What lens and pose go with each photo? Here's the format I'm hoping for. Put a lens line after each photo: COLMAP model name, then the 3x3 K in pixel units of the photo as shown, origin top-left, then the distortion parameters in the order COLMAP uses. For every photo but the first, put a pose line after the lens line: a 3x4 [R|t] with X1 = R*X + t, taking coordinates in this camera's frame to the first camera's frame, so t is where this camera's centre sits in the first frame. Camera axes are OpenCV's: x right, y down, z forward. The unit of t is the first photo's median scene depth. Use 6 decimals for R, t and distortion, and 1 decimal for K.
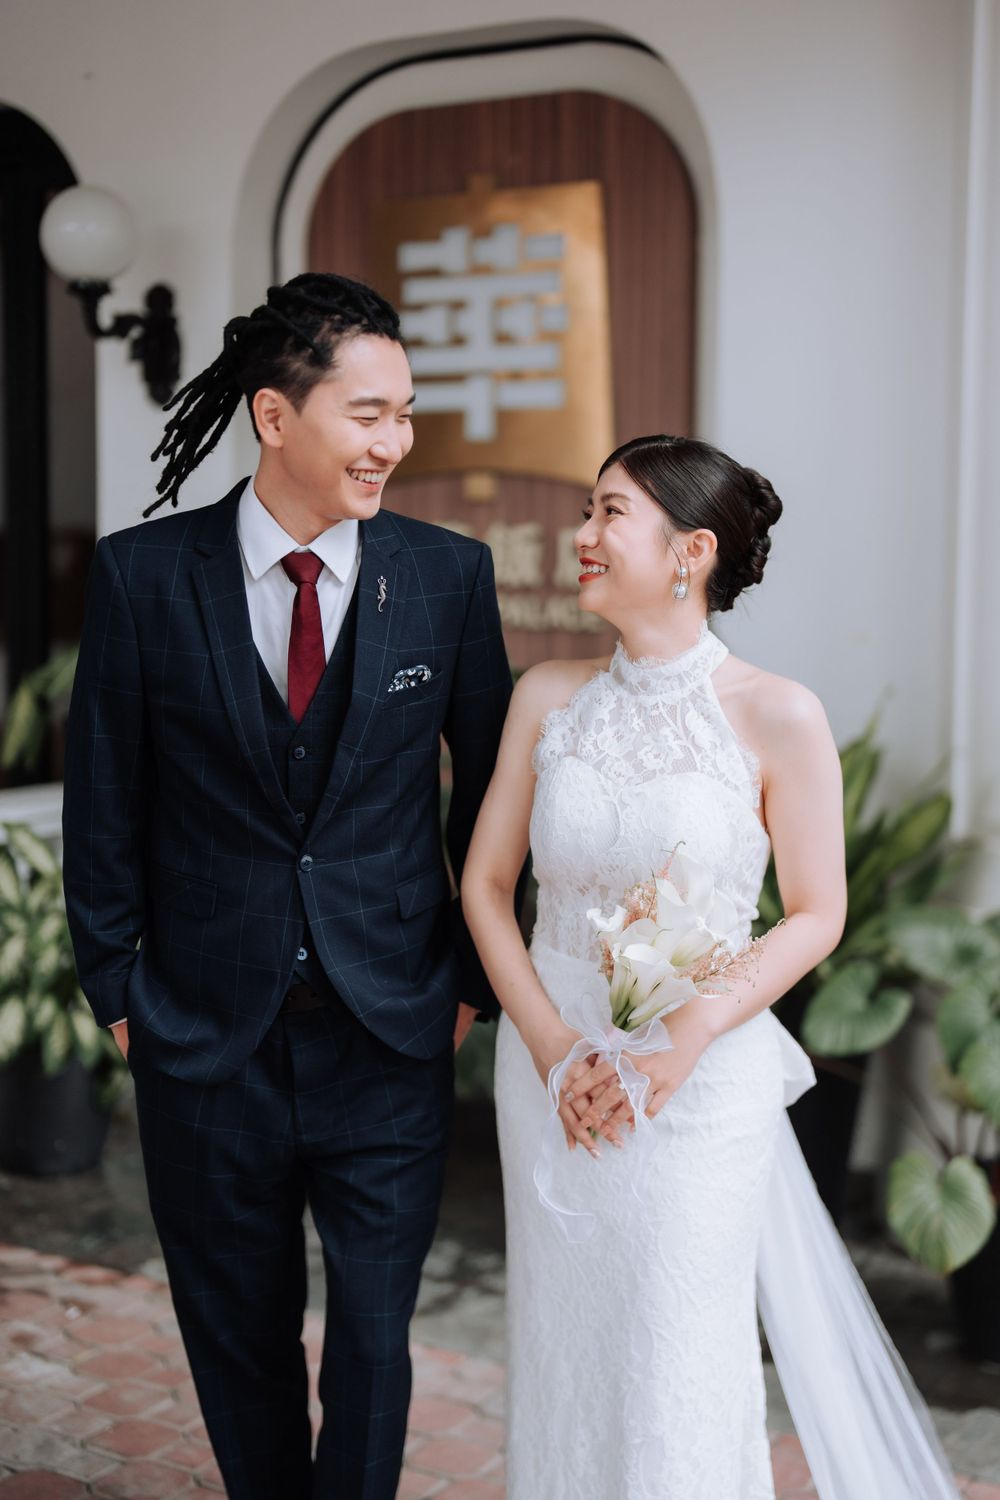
lens RADIAL K [[2115.0, 0, 503.7], [0, 2115.0, 750.0], [0, 0, 1]] dist [0.034866, 0.000000]
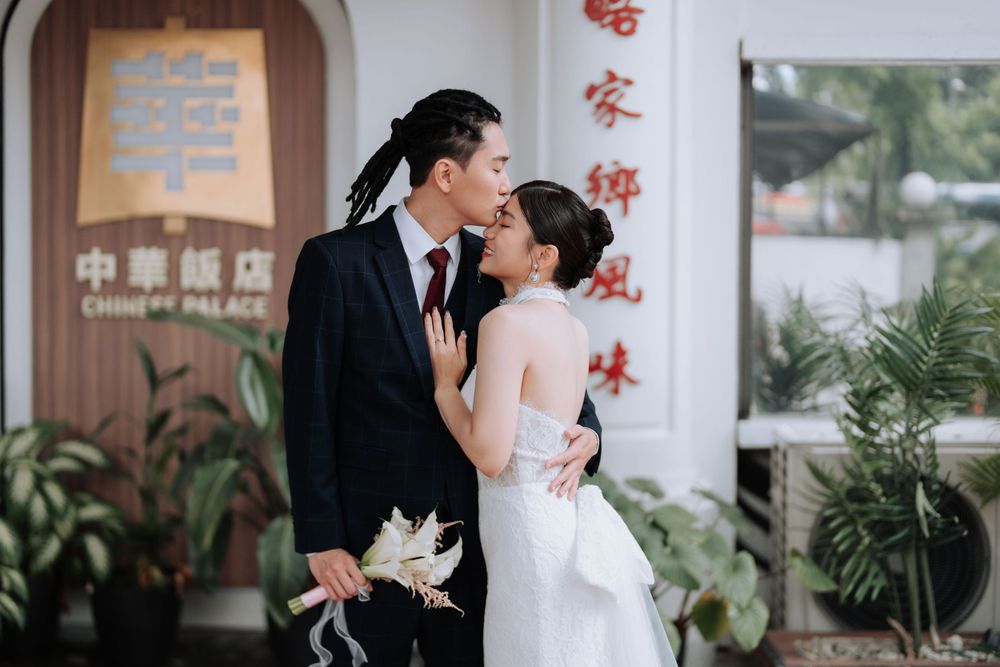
lens RADIAL K [[1410.0, 0, 480.6], [0, 1410.0, 335.1], [0, 0, 1]] dist [0.034866, 0.000000]
pose [[0.876636, -0.020682, 0.480710, -0.345126], [0.046887, 0.997993, -0.042568, 0.008051], [-0.478864, 0.059856, 0.875846, 0.028405]]
